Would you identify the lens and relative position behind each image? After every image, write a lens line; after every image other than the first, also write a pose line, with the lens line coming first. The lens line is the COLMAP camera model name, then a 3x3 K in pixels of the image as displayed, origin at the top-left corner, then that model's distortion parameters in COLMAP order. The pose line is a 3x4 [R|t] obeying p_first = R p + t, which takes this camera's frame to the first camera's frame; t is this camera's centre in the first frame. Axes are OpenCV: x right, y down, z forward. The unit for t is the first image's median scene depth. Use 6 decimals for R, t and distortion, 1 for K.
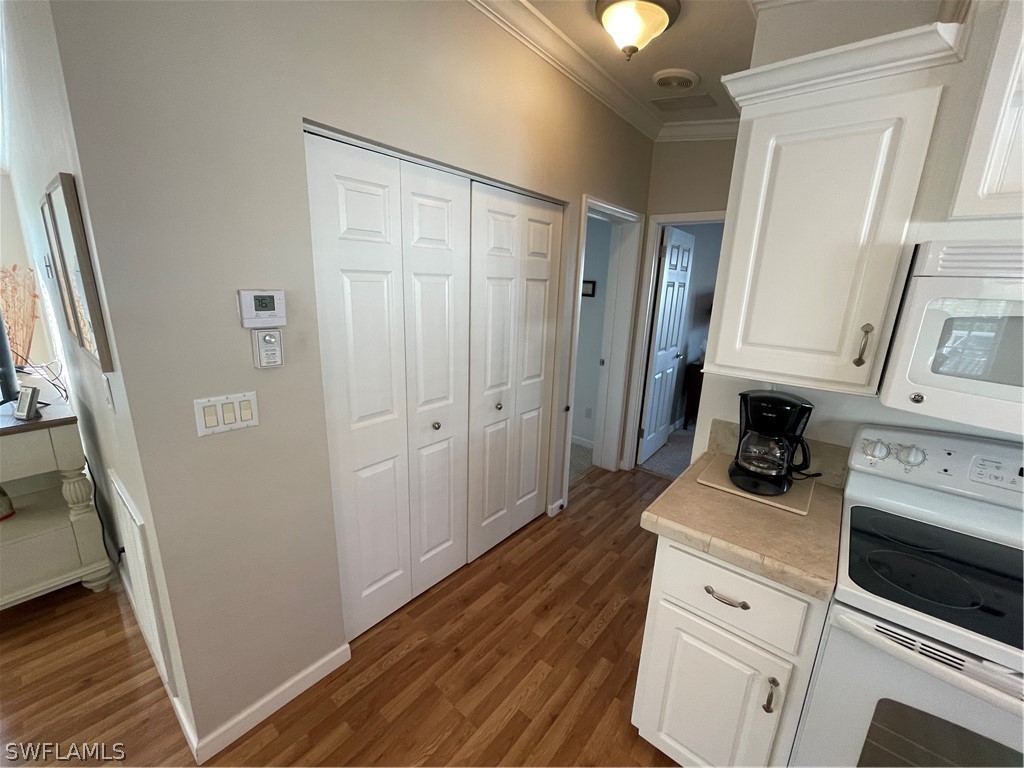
lens RADIAL K [[414.4, 0, 513.7], [0, 414.4, 385.5], [0, 0, 1]] dist [-0.002181, -0.000478]
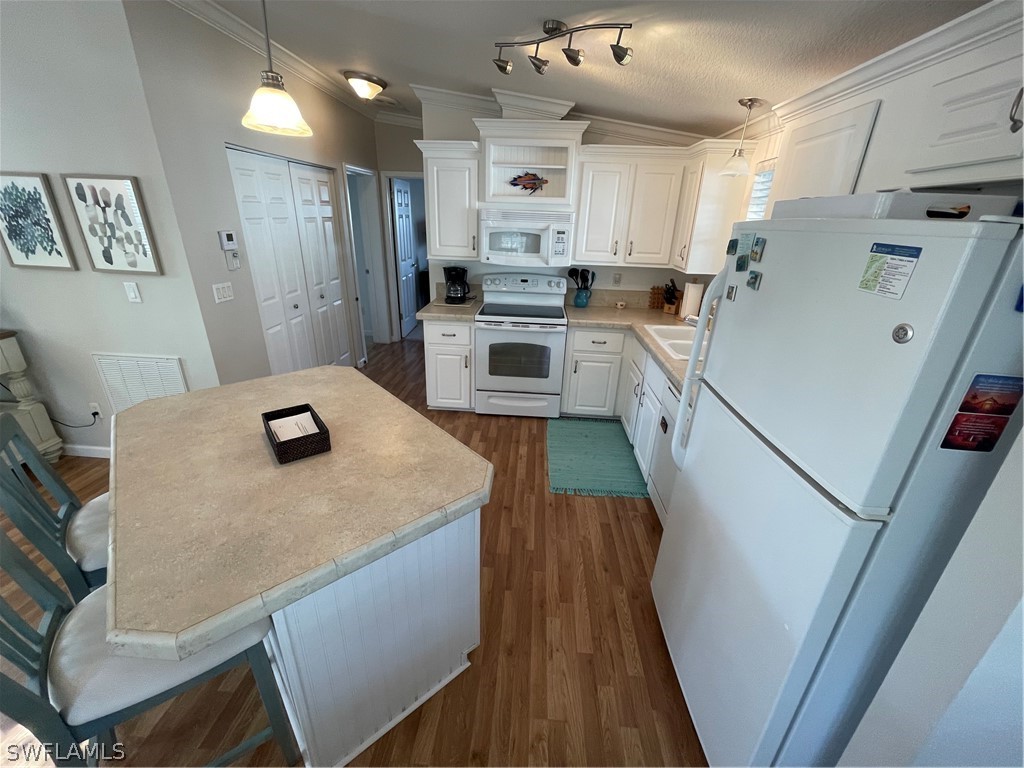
lens RADIAL K [[414.4, 0, 513.7], [0, 414.4, 385.5], [0, 0, 1]] dist [-0.002181, -0.000478]
pose [[0.810509, -0.233609, 0.537124, -0.481695], [0.139917, 0.967694, 0.209743, 0.190891], [-0.568769, -0.094846, 0.817010, -1.057540]]
